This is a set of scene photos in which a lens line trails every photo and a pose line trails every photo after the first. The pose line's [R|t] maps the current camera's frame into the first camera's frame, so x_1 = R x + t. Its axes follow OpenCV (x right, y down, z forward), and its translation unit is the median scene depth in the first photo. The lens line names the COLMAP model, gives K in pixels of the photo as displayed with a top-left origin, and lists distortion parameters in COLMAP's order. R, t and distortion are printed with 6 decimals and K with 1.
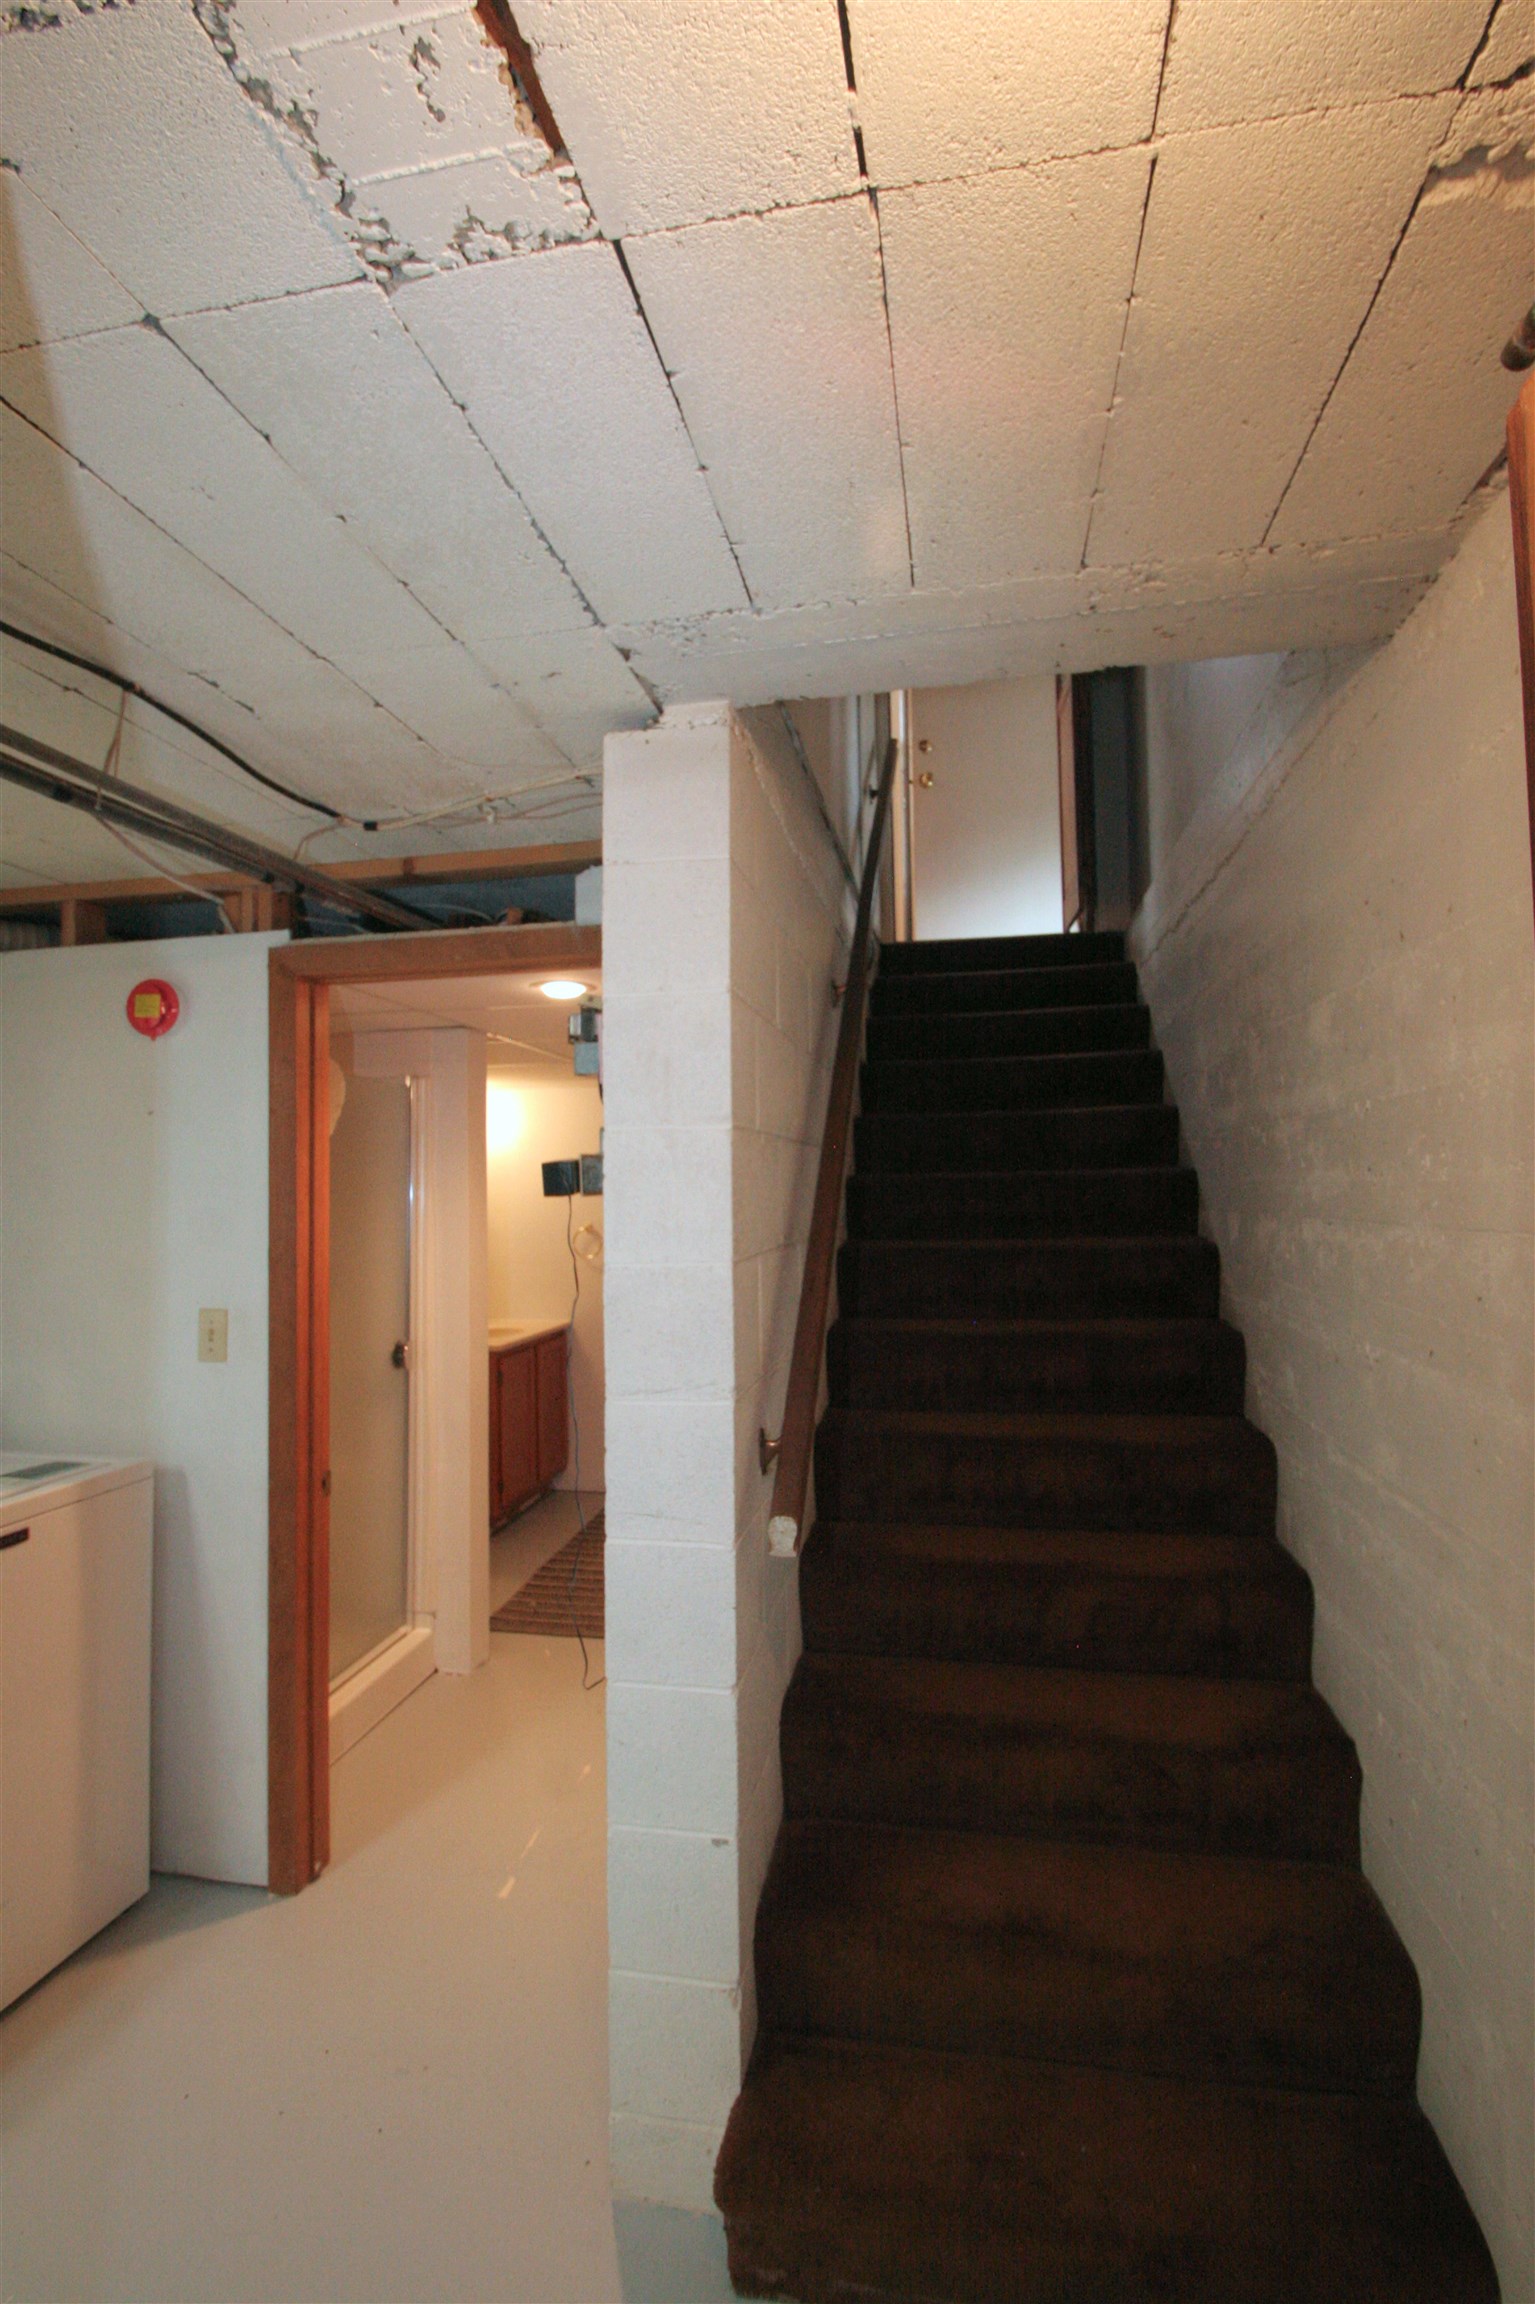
lens RADIAL K [[1068.7, 0, 767.5], [0, 1068.7, 1152.0], [0, 0, 1]] dist [0.006099, -0.013619]
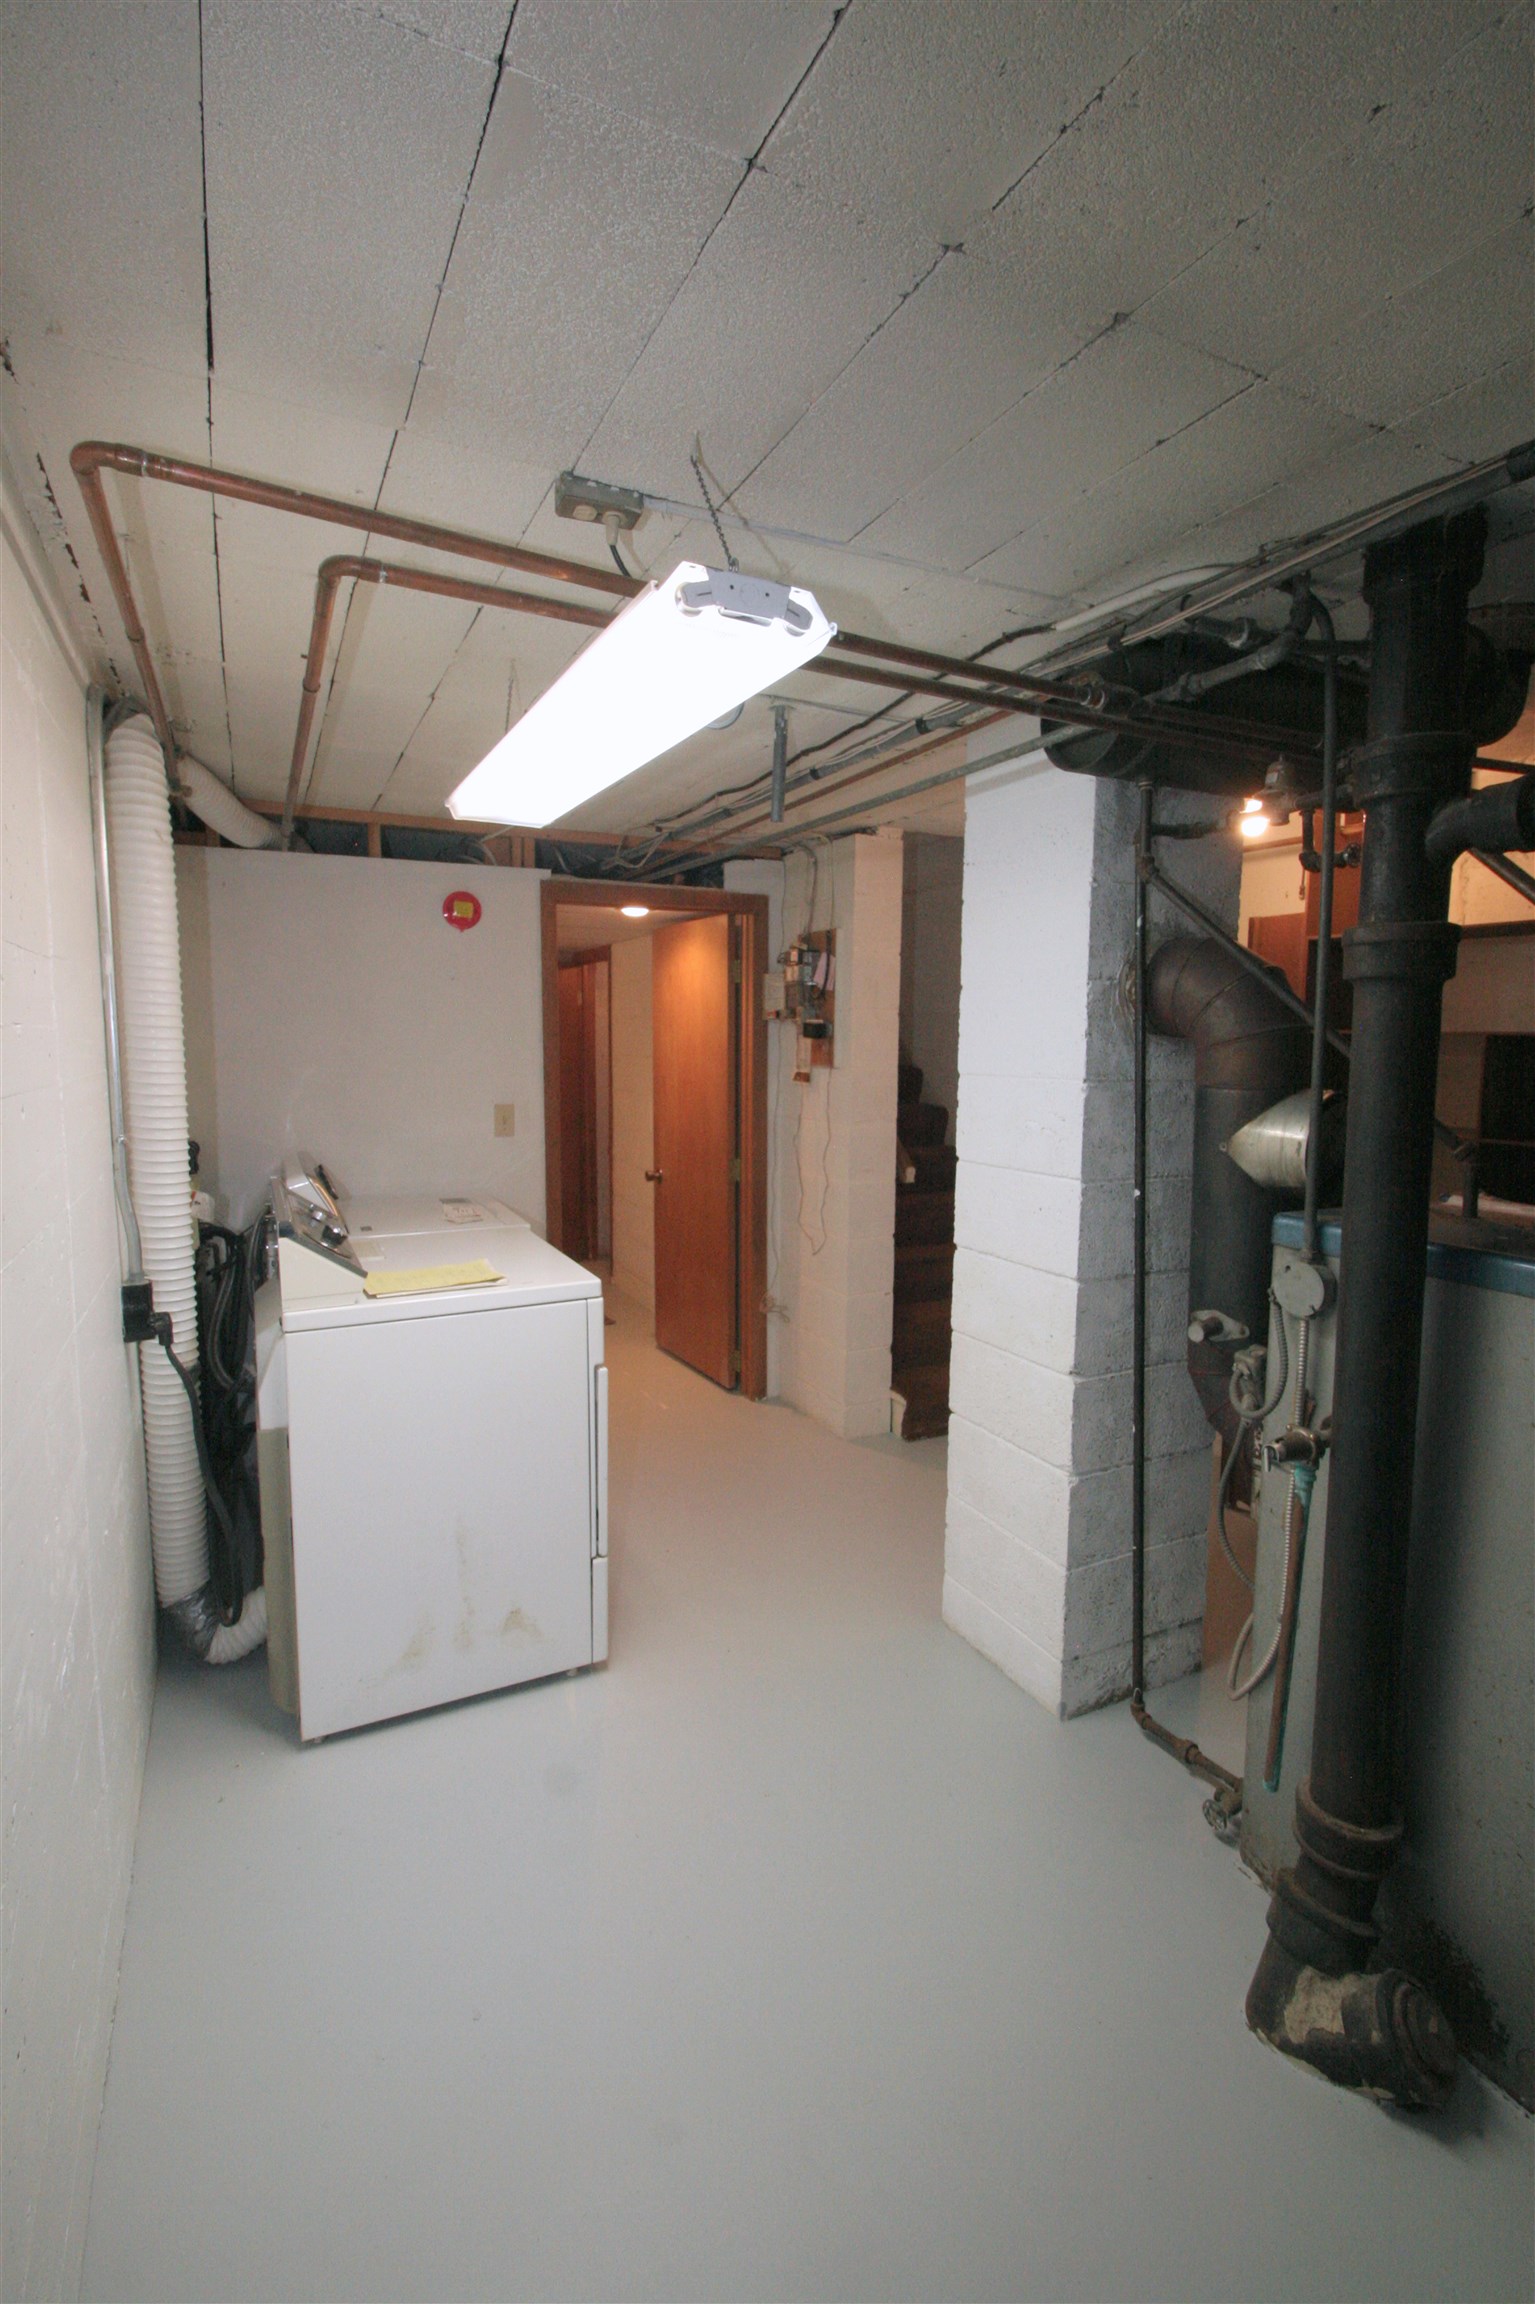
lens RADIAL K [[1068.7, 0, 767.5], [0, 1068.7, 1152.0], [0, 0, 1]] dist [0.006099, -0.013619]
pose [[0.802393, -0.045549, 0.595055, -1.171724], [-0.038214, 0.991116, 0.127395, -0.002069], [-0.595571, -0.124960, 0.793524, -0.537521]]
